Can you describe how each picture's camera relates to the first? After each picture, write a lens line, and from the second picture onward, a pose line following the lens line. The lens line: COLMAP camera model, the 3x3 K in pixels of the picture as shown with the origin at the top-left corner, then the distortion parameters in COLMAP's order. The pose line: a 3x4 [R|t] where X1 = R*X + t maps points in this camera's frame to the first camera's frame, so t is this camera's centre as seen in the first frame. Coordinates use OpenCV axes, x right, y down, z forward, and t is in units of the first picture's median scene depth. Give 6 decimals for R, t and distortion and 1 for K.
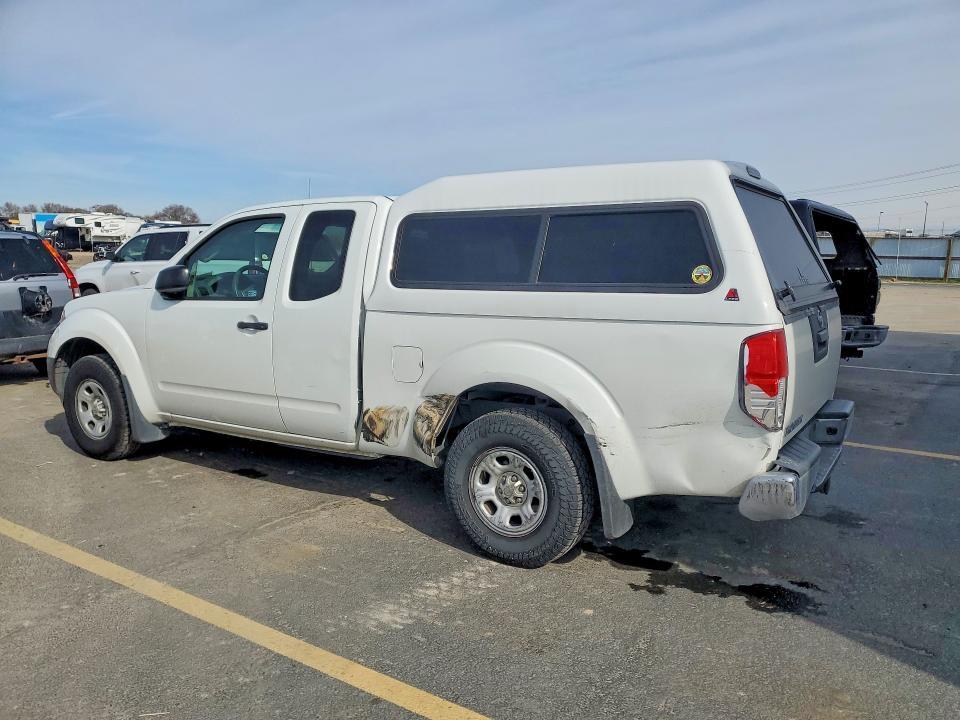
lens RADIAL K [[745.6, 0, 480.0], [0, 745.6, 360.0], [0, 0, 1]] dist [0.006658, 0.005138]
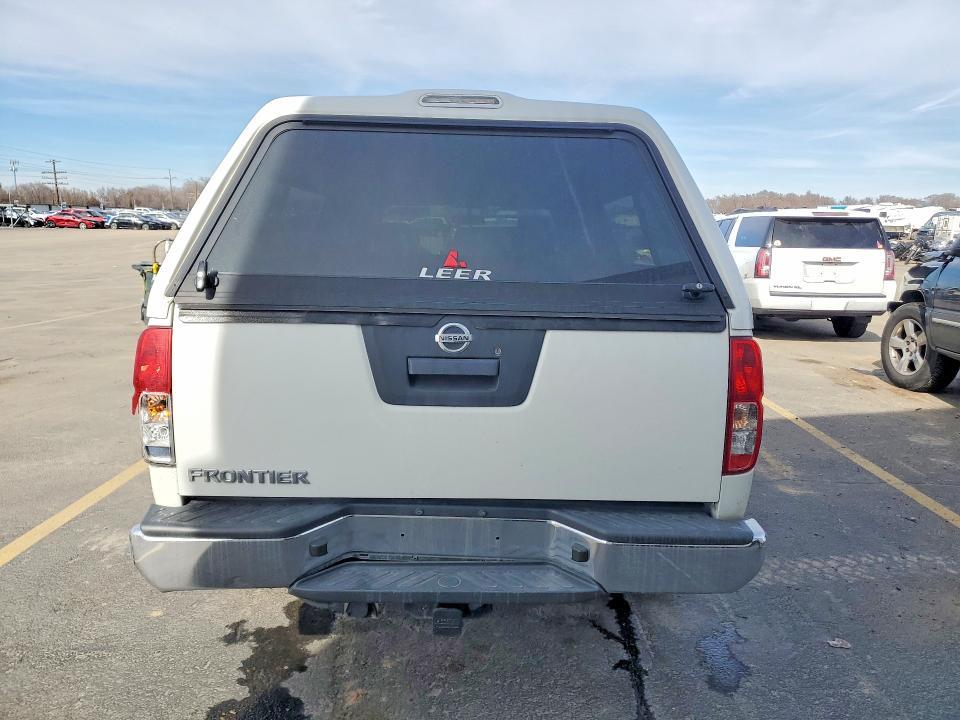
lens RADIAL K [[745.6, 0, 480.0], [0, 745.6, 360.0], [0, 0, 1]] dist [0.006658, 0.005138]
pose [[0.565064, 0.150313, -0.811239, 0.971892], [-0.140345, 0.986446, 0.085020, -0.090895], [0.813022, 0.065812, 0.578501, 0.712379]]
